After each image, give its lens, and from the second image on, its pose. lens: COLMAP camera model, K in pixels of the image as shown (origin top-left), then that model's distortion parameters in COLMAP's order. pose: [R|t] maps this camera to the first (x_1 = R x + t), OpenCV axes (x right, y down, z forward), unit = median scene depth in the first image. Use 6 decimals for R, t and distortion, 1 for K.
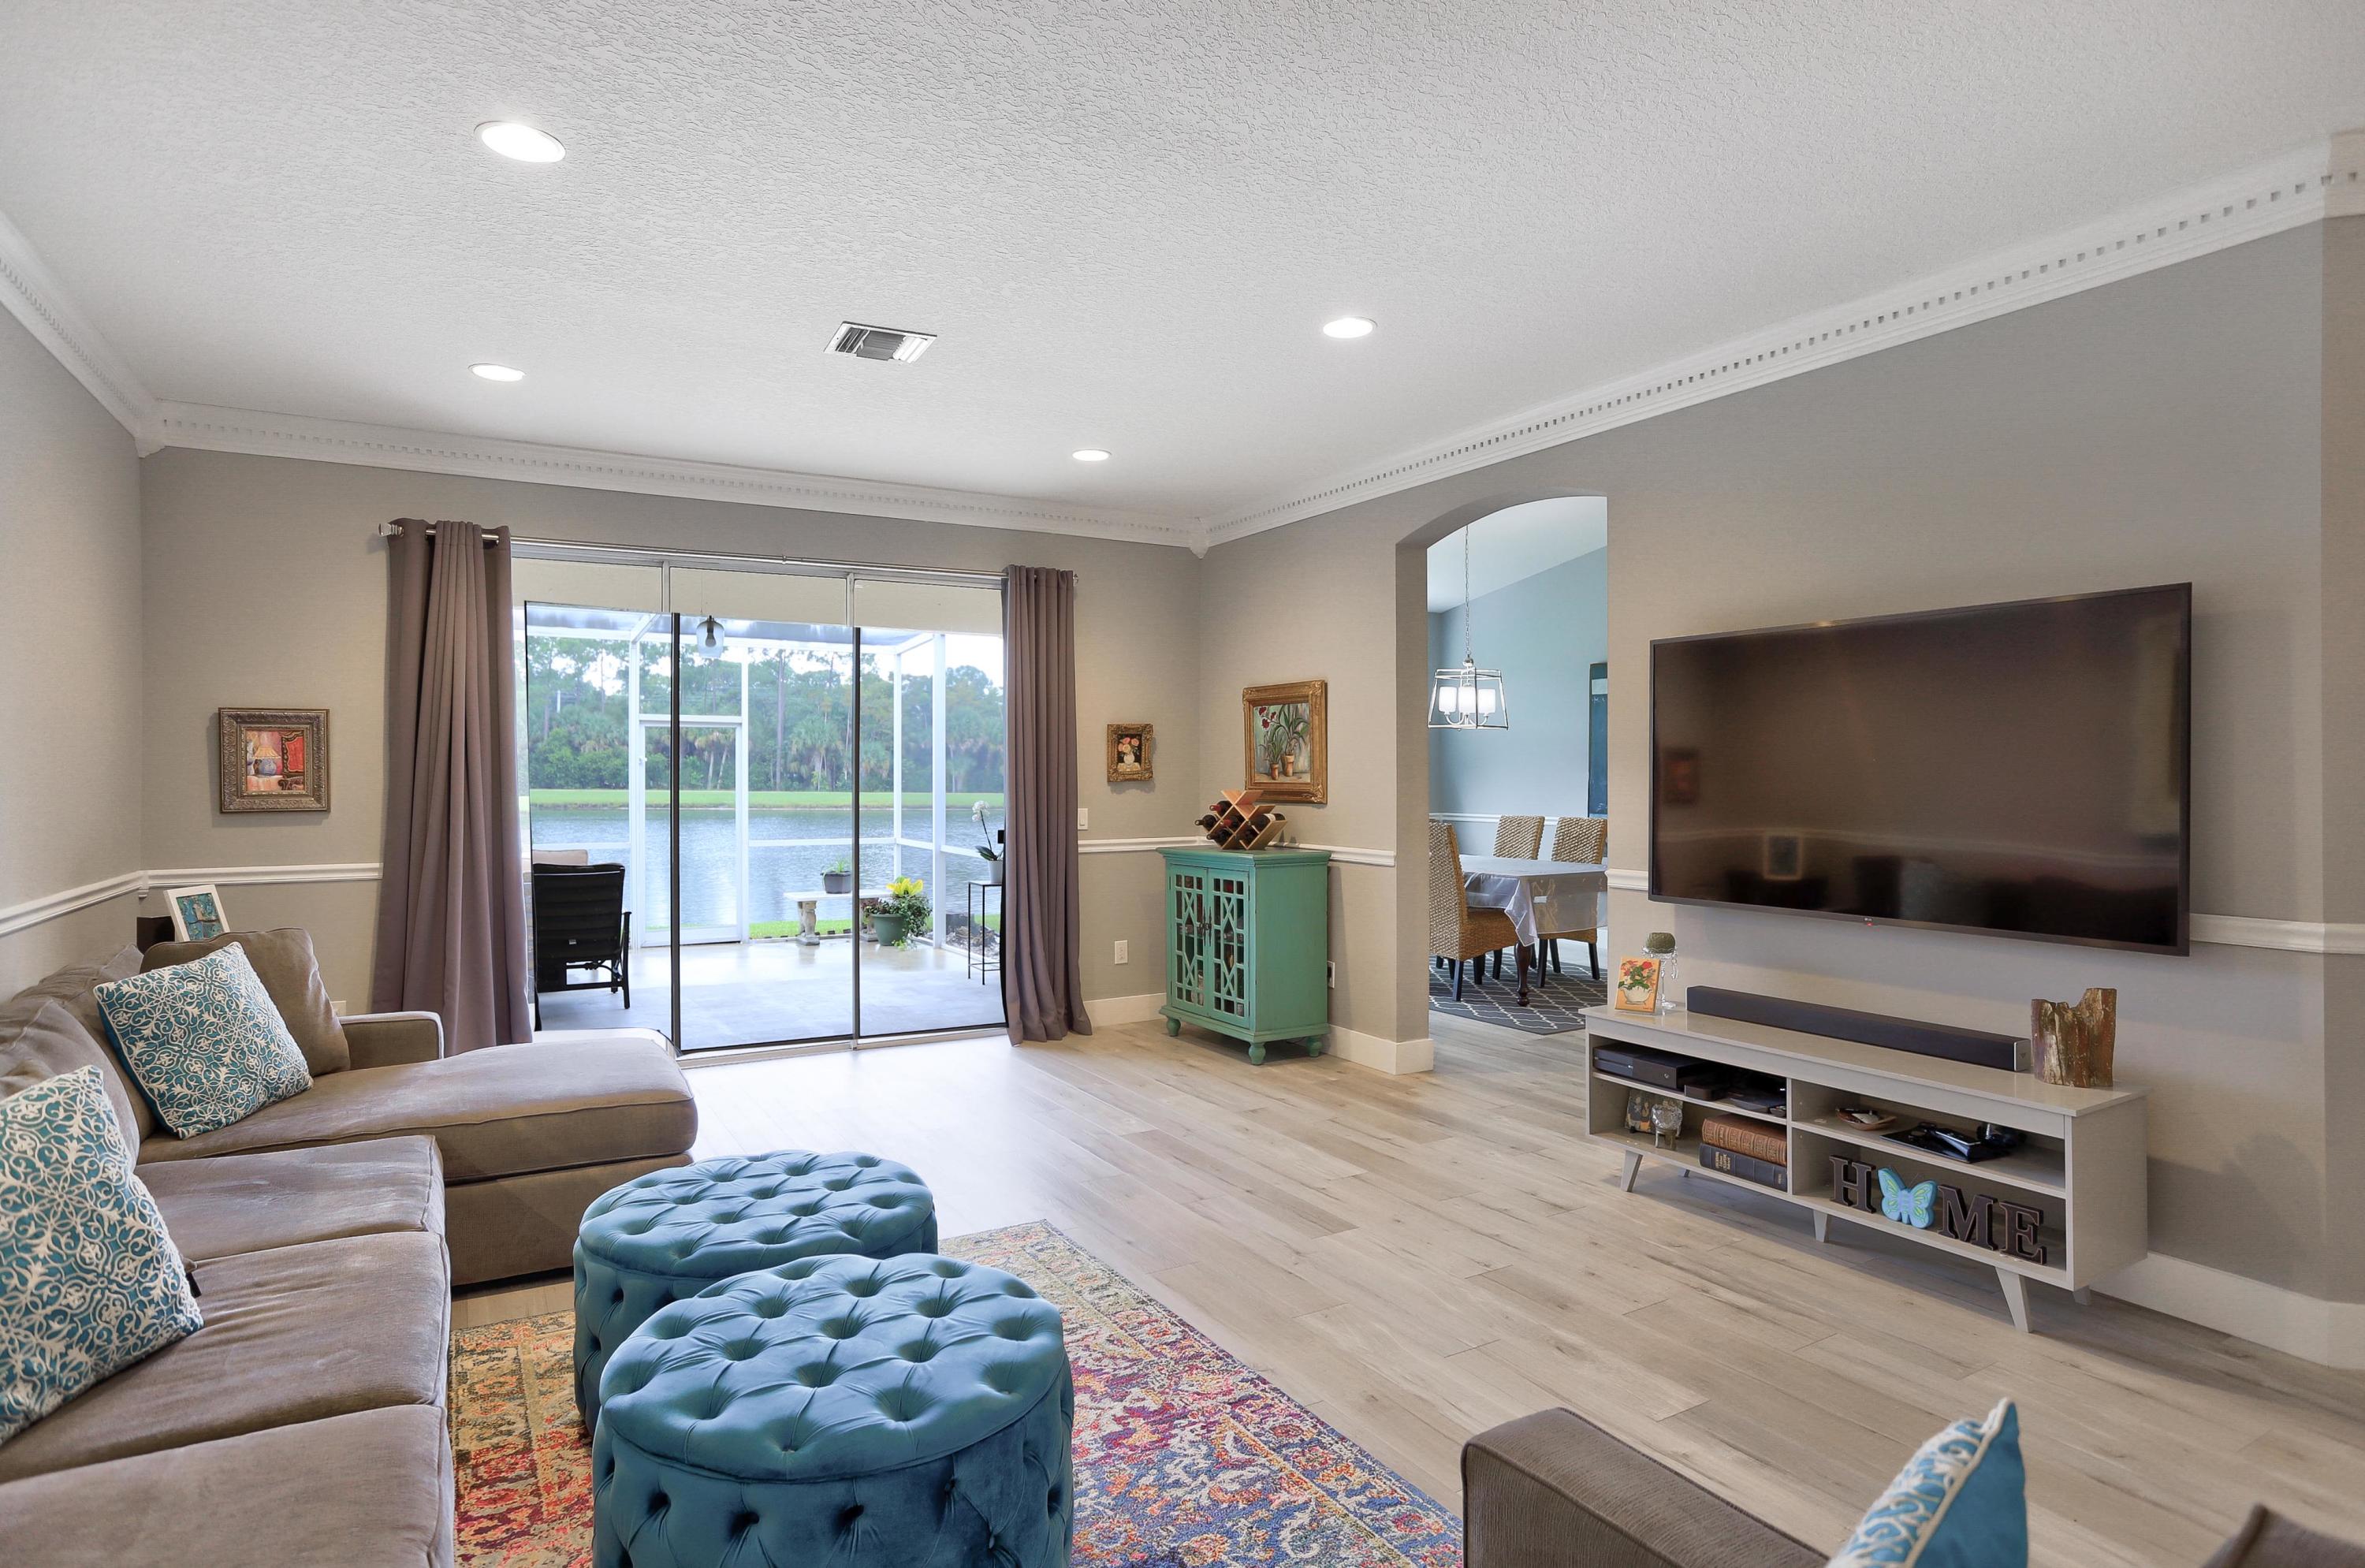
lens RADIAL K [[1221.8, 0, 1137.9], [0, 1221.8, 789.6], [0, 0, 1]] dist [-0.054728, 0.032435]
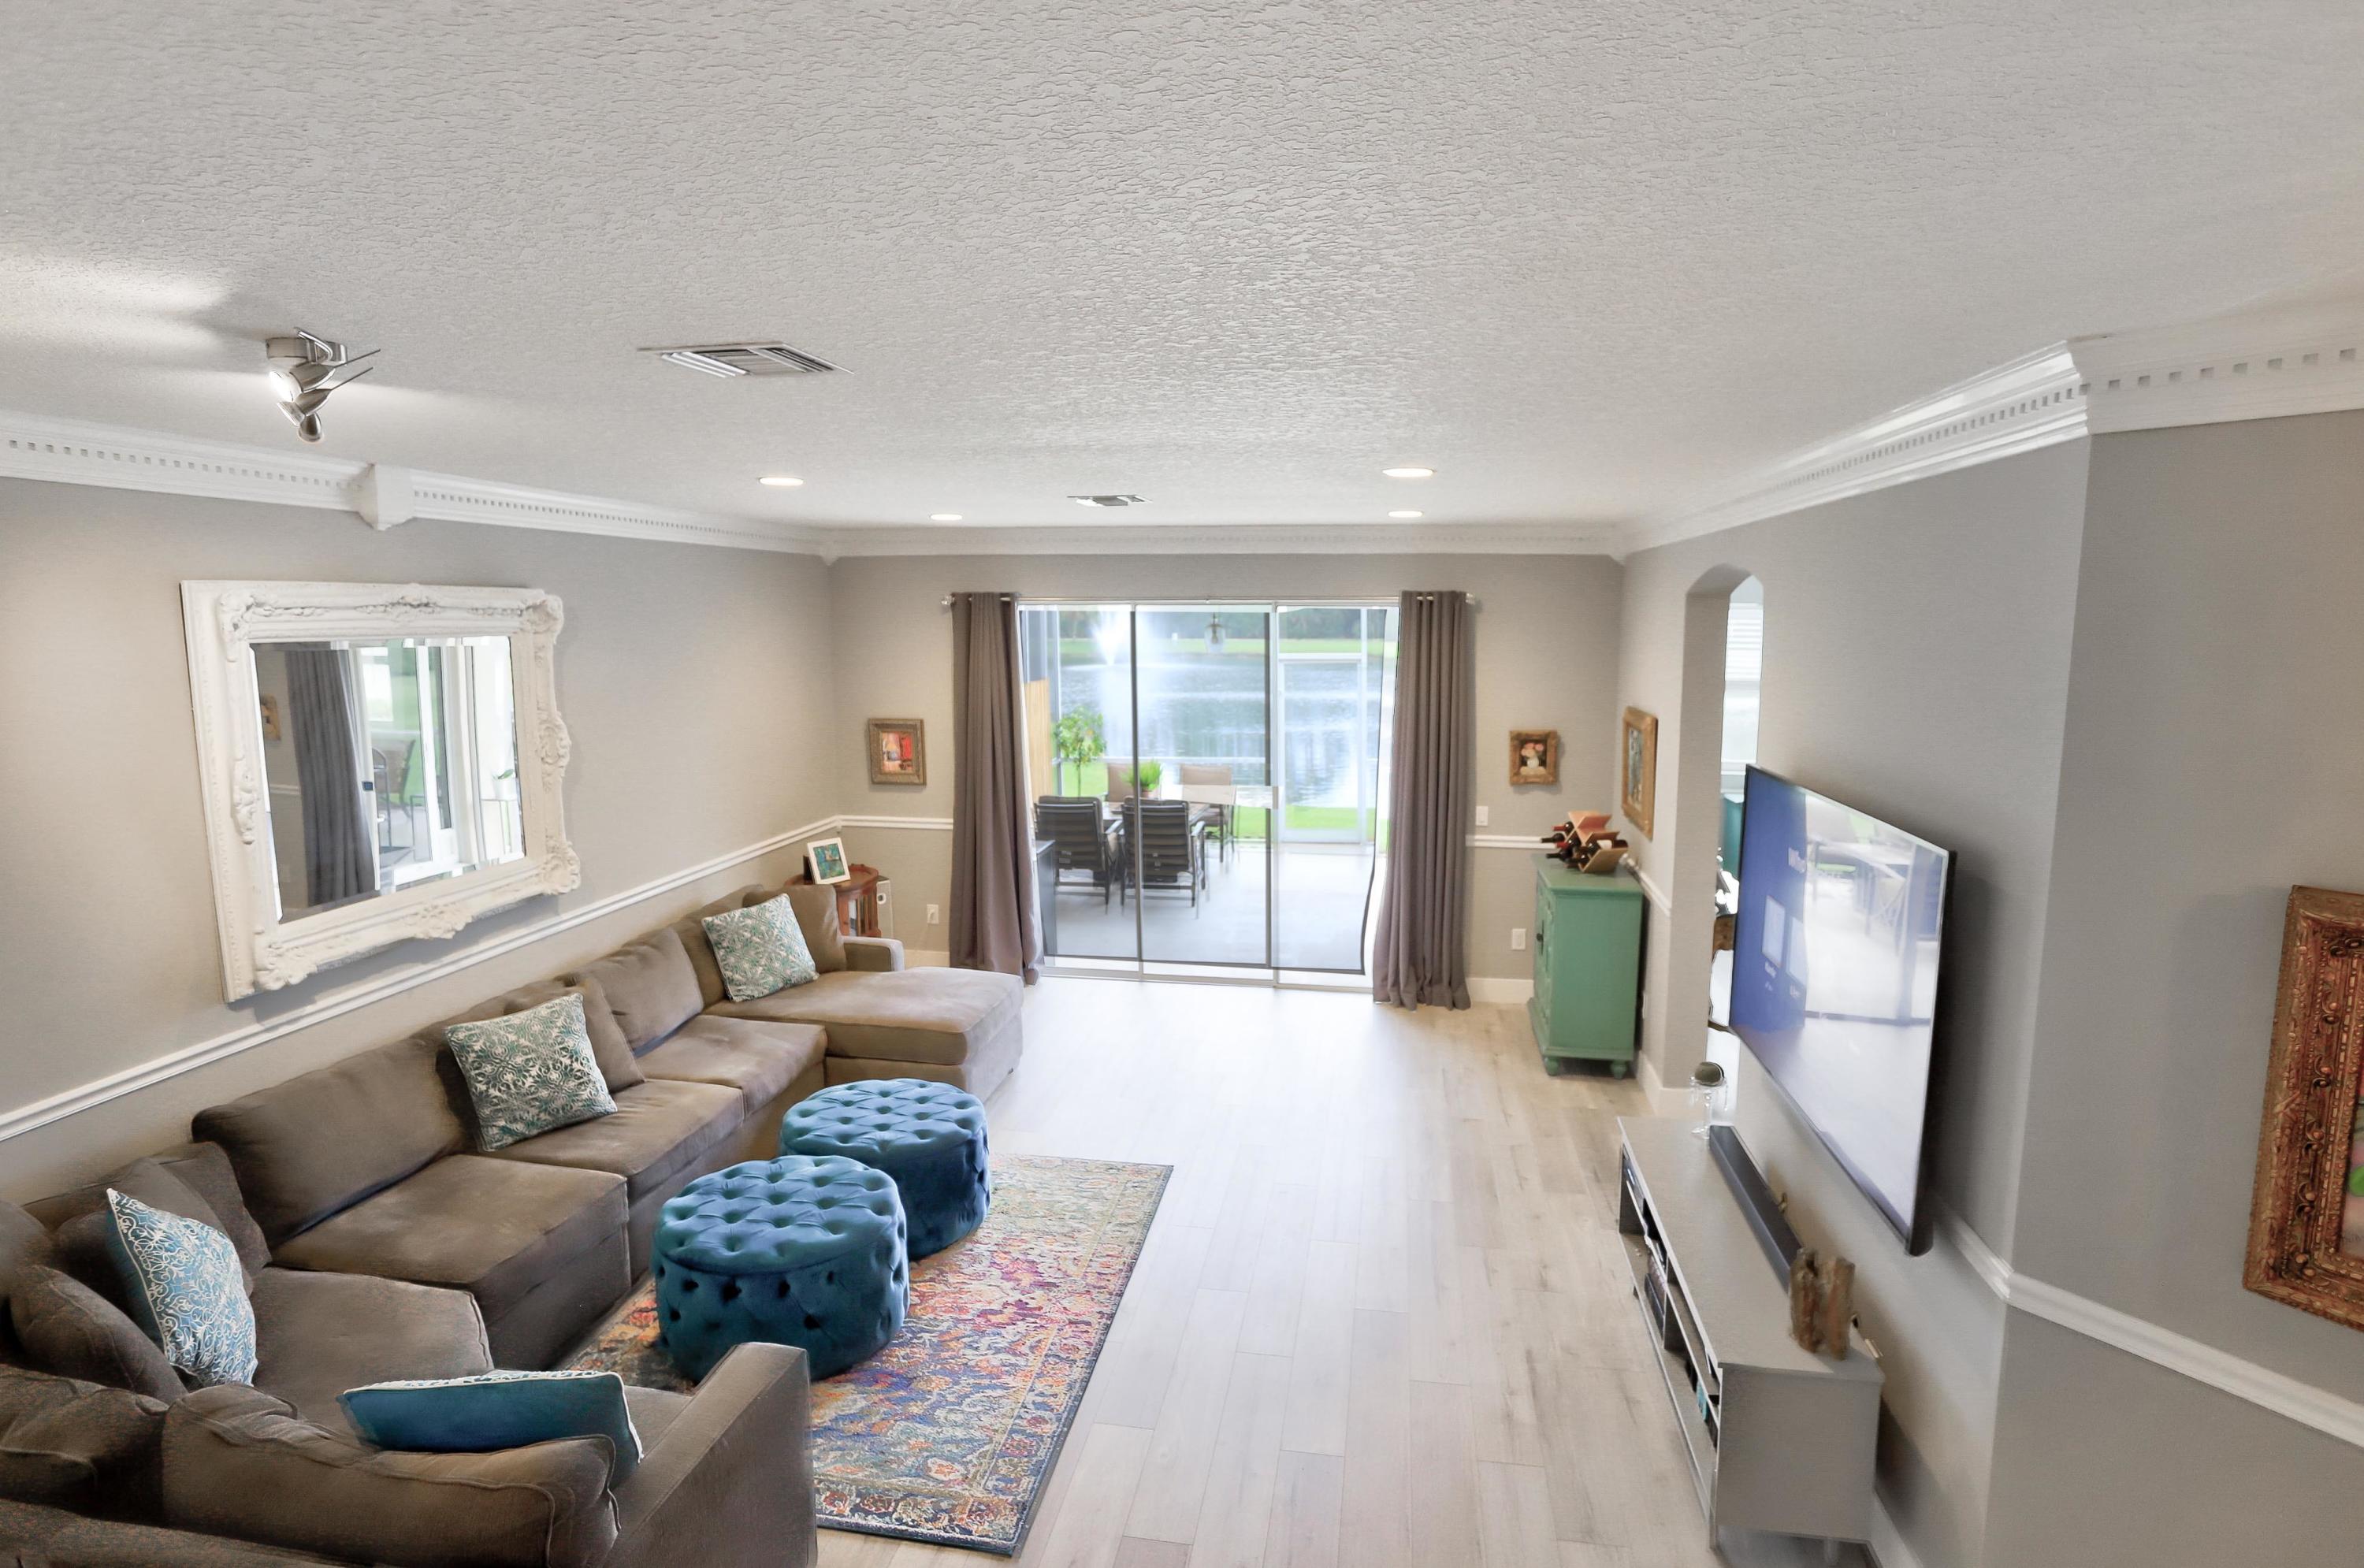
lens RADIAL K [[1214.4, 0, 1172.4], [0, 1214.4, 800.7], [0, 0, 1]] dist [-0.058004, 0.045121]
pose [[0.782104, 0.092913, -0.616182, 0.426676], [-0.012060, 0.990893, 0.134107, -0.139109], [0.623031, -0.097454, 0.776102, -0.009842]]
